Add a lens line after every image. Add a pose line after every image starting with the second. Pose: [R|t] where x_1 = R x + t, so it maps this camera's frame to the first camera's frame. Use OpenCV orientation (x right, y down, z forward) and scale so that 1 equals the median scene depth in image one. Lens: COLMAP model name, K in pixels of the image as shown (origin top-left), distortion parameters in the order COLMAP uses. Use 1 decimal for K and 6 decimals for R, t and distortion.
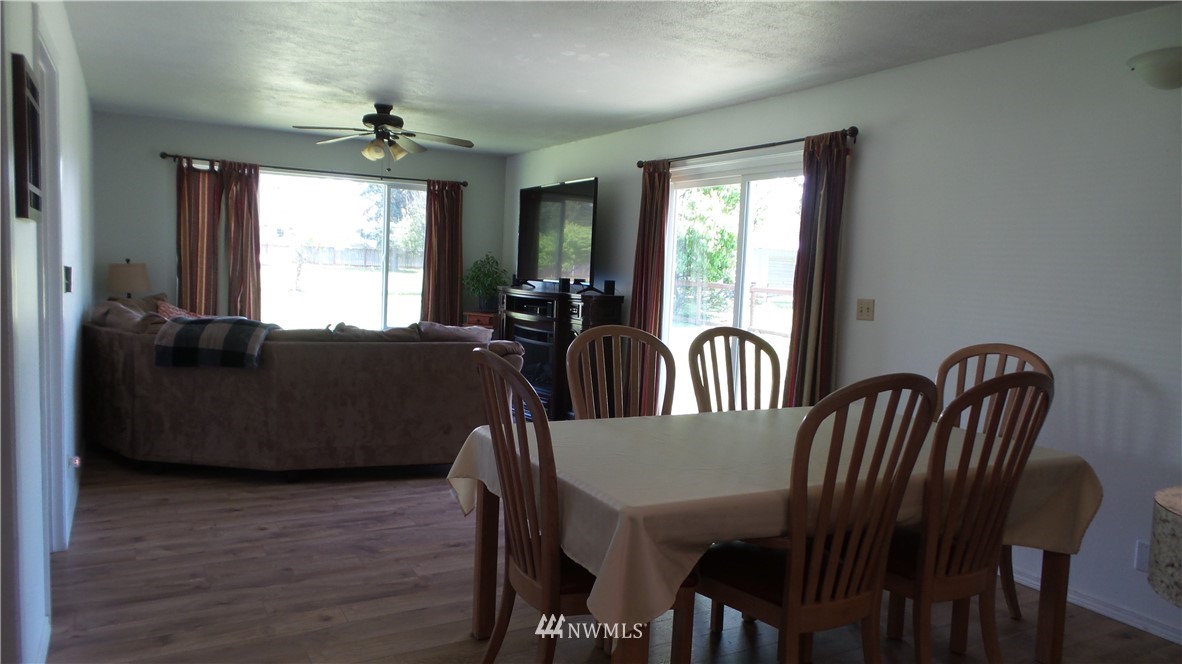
lens RADIAL K [[817.6, 0, 591.2], [0, 817.6, 340.0], [0, 0, 1]] dist [-0.002533, 0.008570]
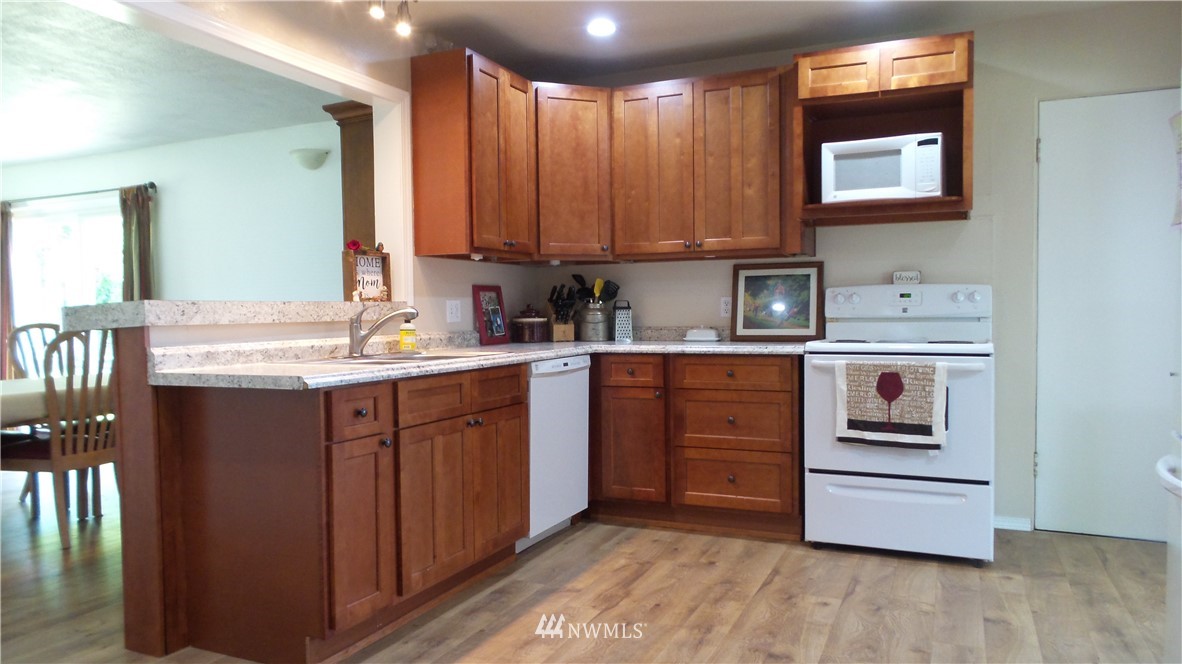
lens RADIAL K [[817.6, 0, 593.8], [0, 817.6, 330.8], [0, 0, 1]] dist [-0.002533, 0.008570]
pose [[0.800793, -0.076168, 0.594078, 0.047921], [0.110239, 0.993679, -0.021197, 0.071572], [-0.588708, 0.082465, 0.804128, -0.370437]]
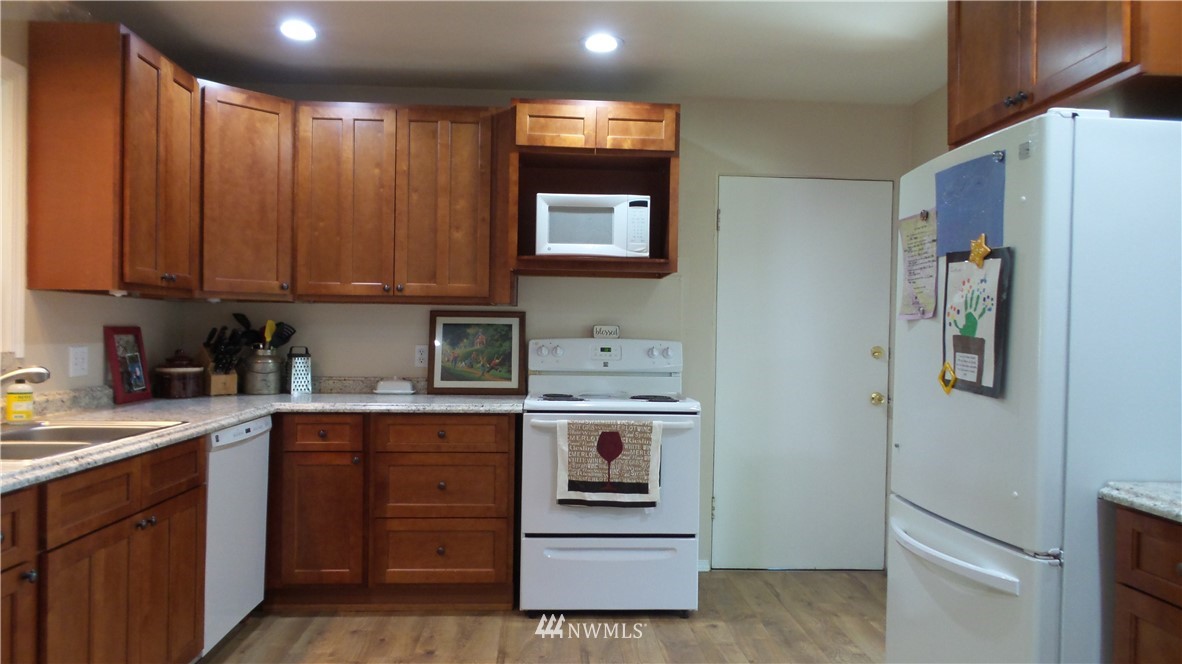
lens RADIAL K [[817.6, 0, 593.2], [0, 817.6, 332.7], [0, 0, 1]] dist [-0.002533, 0.008570]
pose [[0.436907, -0.045849, 0.898337, 0.039019], [0.096055, 0.995368, 0.004085, 0.042631], [-0.894363, 0.084505, 0.439287, -0.285817]]
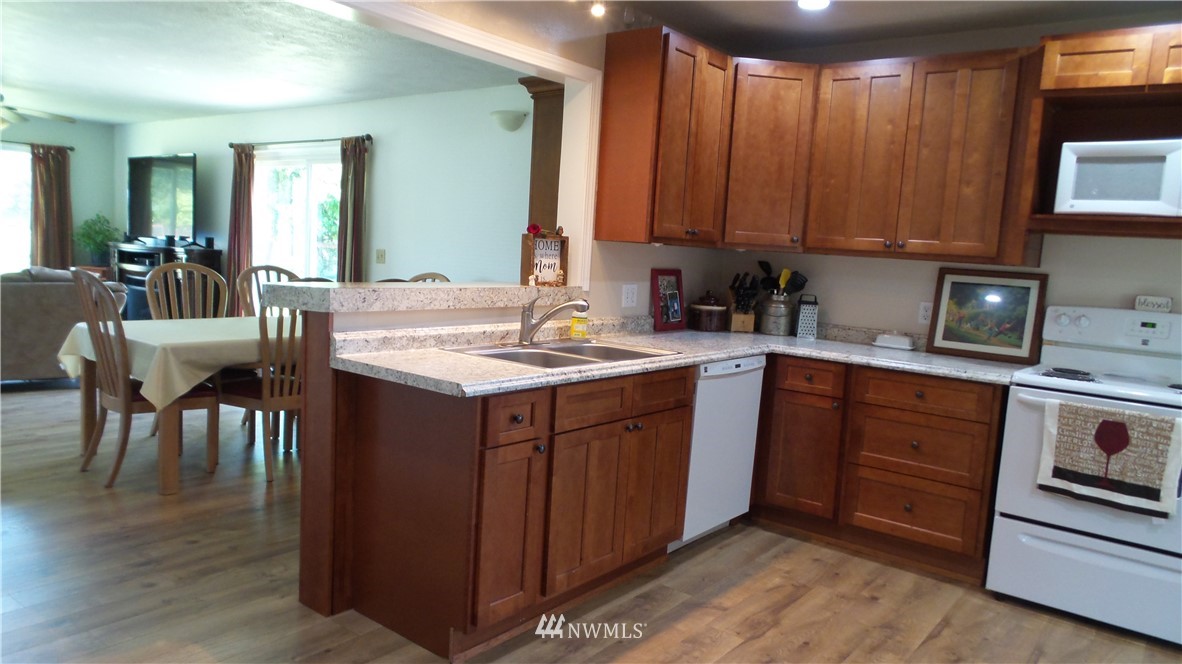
lens RADIAL K [[817.6, 0, 594.6], [0, 817.6, 332.6], [0, 0, 1]] dist [-0.002533, 0.008570]
pose [[0.920778, -0.034848, 0.388528, 0.070267], [0.021971, 0.999054, 0.037537, 0.036563], [-0.389469, -0.026027, 0.920672, -0.361828]]
